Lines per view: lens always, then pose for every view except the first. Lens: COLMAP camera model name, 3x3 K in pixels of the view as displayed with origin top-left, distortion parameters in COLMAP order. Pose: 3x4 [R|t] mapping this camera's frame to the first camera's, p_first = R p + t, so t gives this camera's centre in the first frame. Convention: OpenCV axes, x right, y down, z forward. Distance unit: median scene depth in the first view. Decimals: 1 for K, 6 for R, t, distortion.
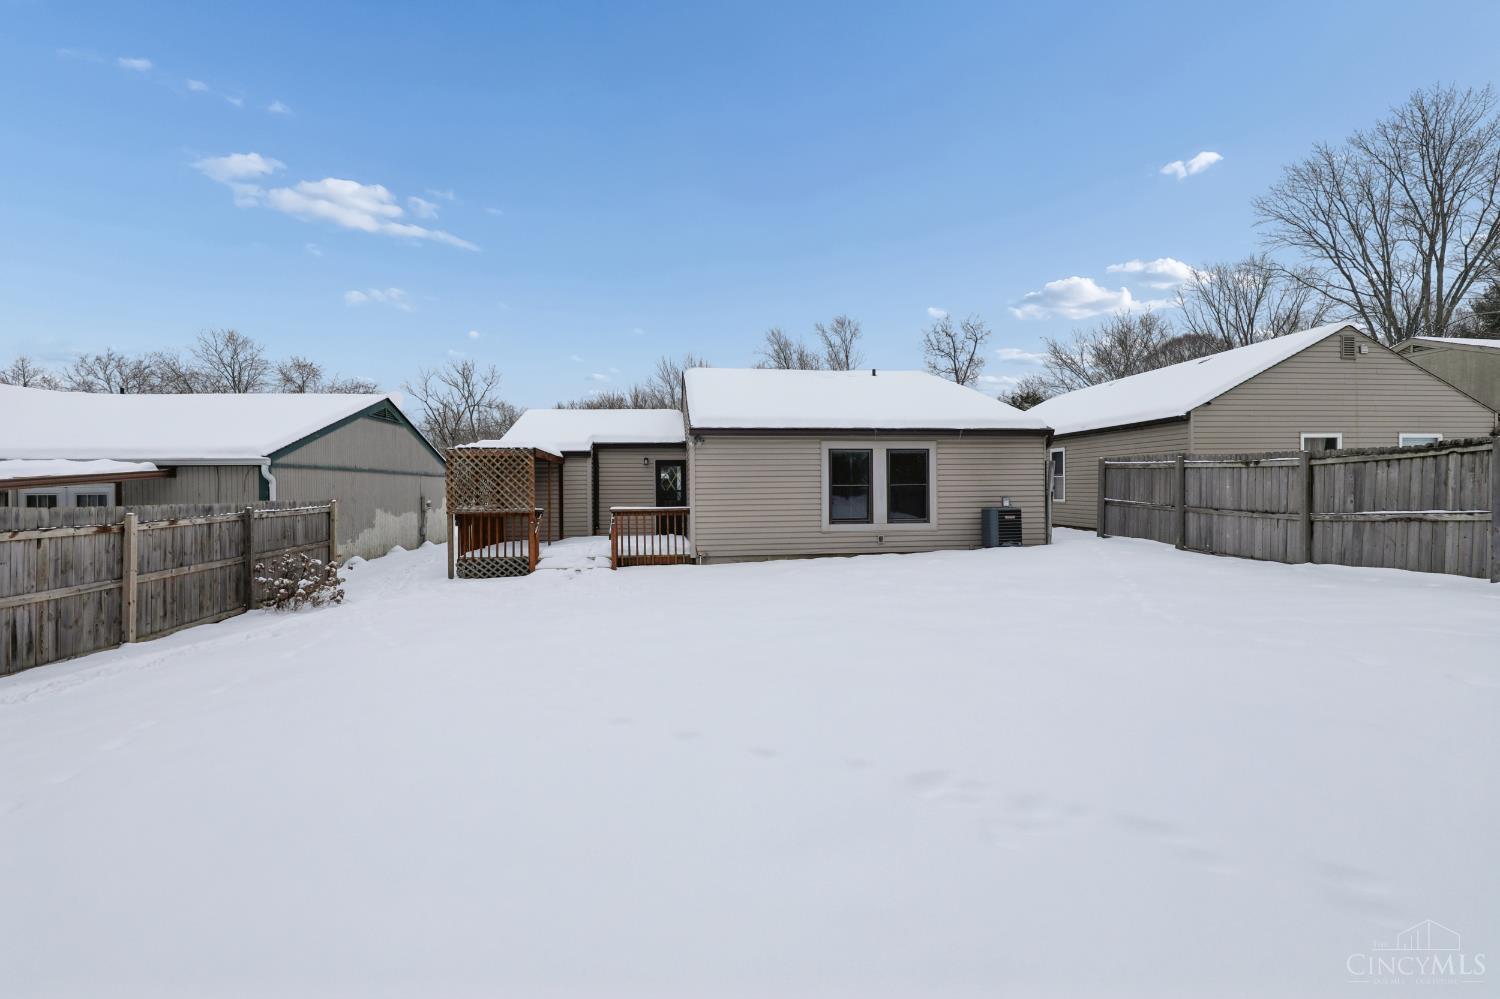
lens RADIAL K [[692.5, 0, 752.8], [0, 692.5, 492.5], [0, 0, 1]] dist [-0.029773, 0.001414]
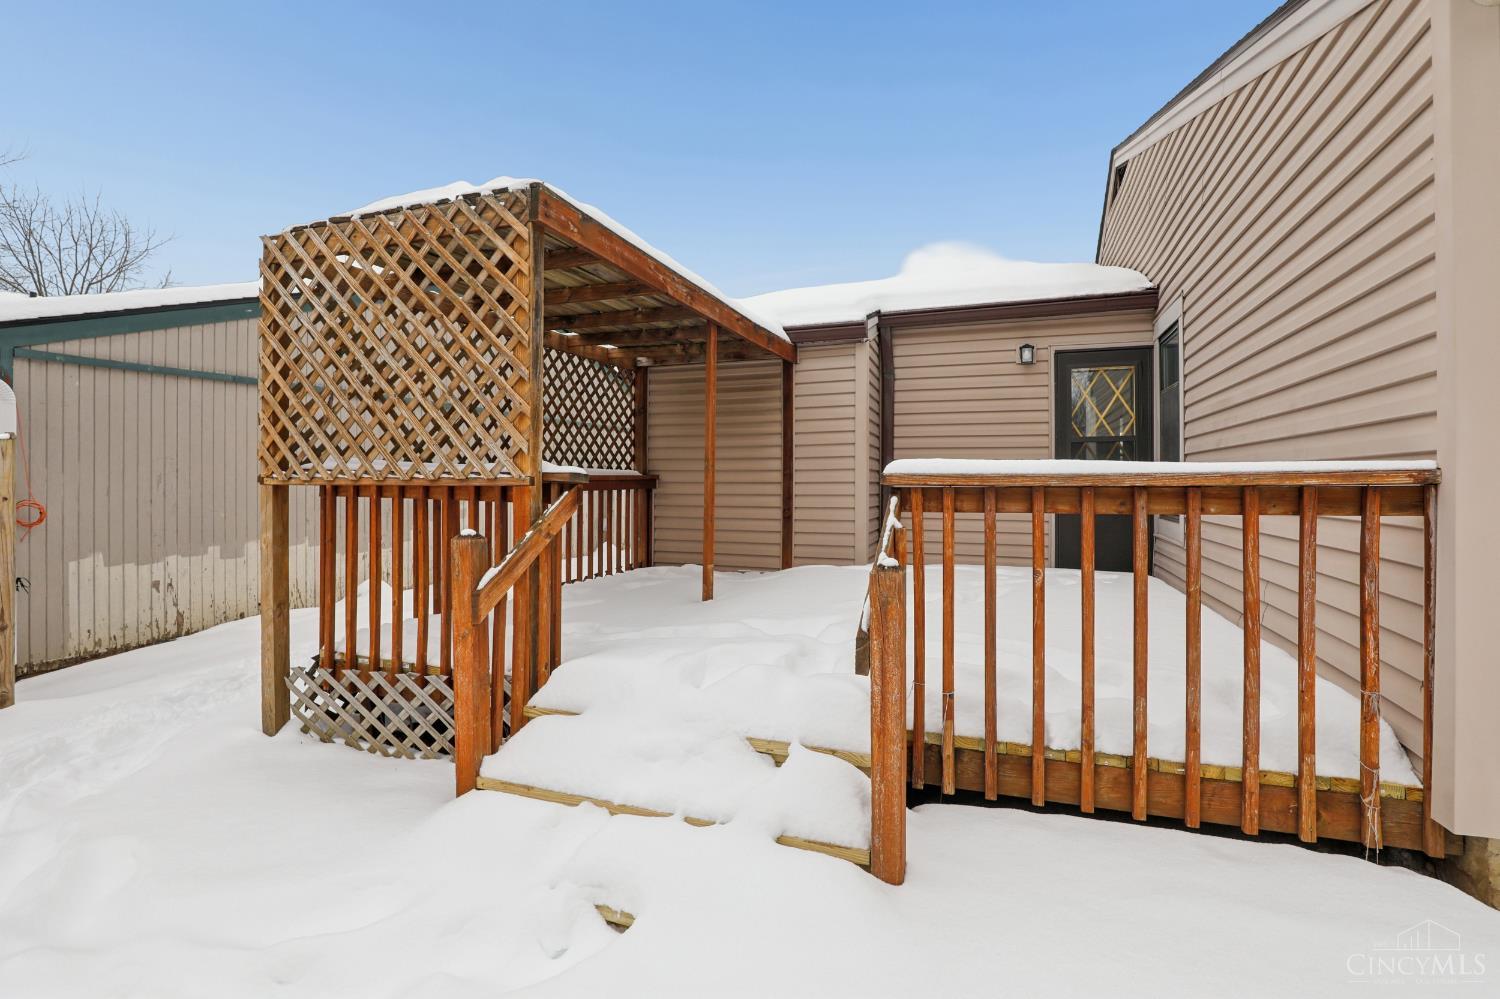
lens RADIAL K [[692.9, 0, 746.0], [0, 692.9, 480.4], [0, 0, 1]] dist [-0.023860, 0.000365]
pose [[0.884206, 0.008317, -0.467024, -0.156393], [-0.009803, 0.999952, -0.000753, 0.027158], [0.466995, 0.005244, 0.884244, 0.839317]]
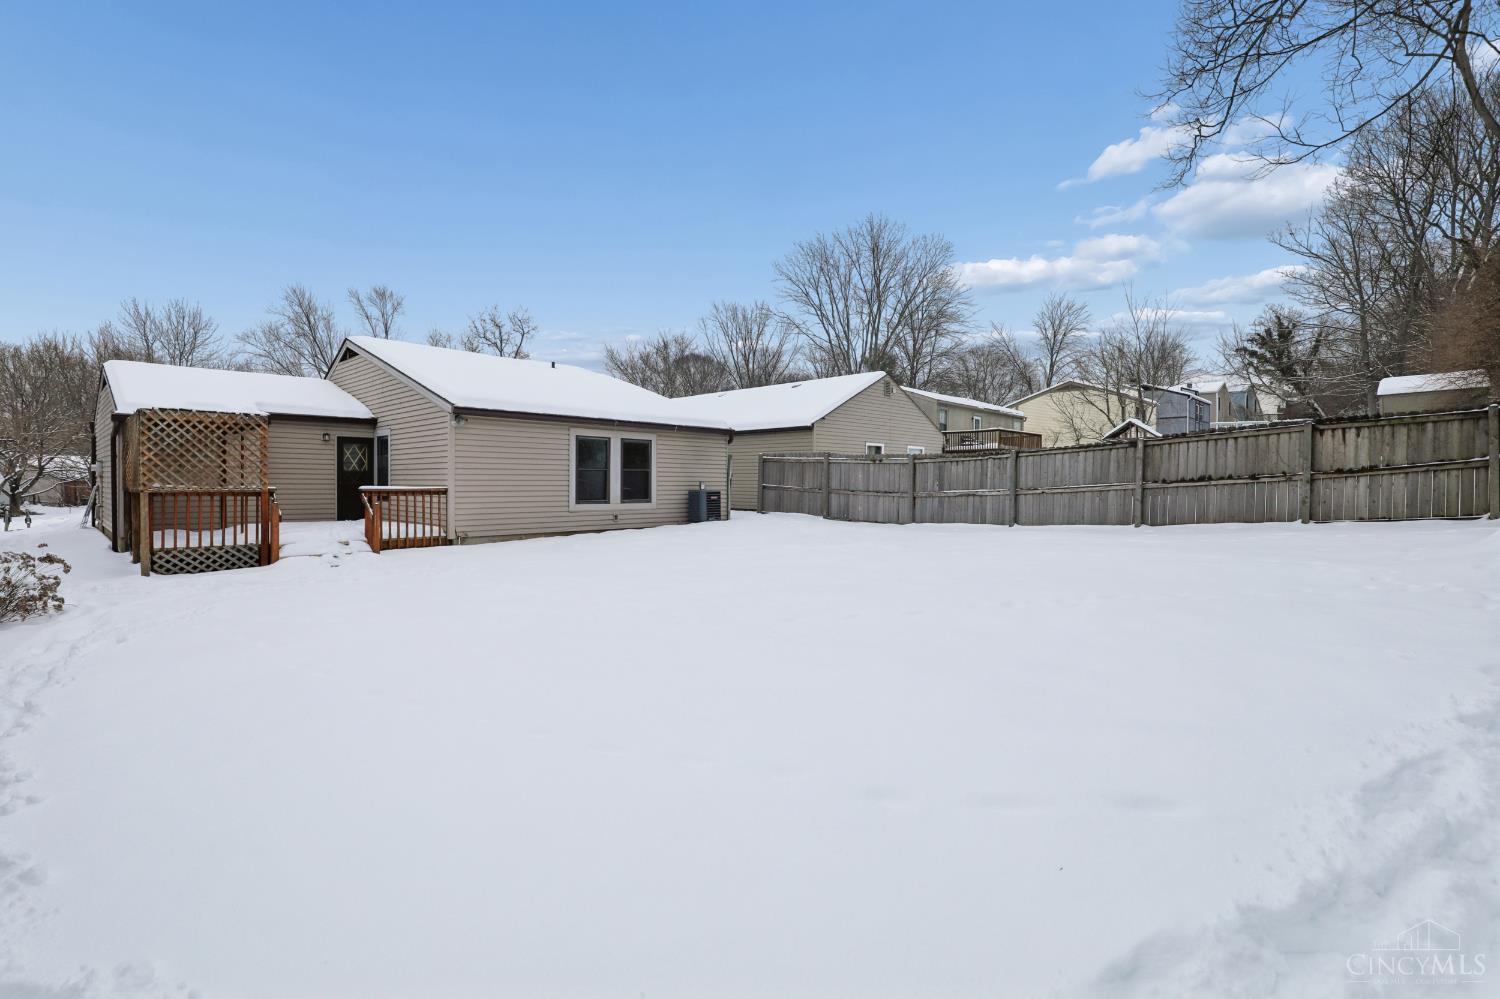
lens RADIAL K [[692.5, 0, 752.8], [0, 692.5, 492.5], [0, 0, 1]] dist [-0.029773, 0.001414]
pose [[0.769463, 0.004795, 0.638673, -0.392738], [-0.011669, 0.999910, 0.006551, 0.017806], [-0.638584, -0.012493, 0.769451, -0.023379]]
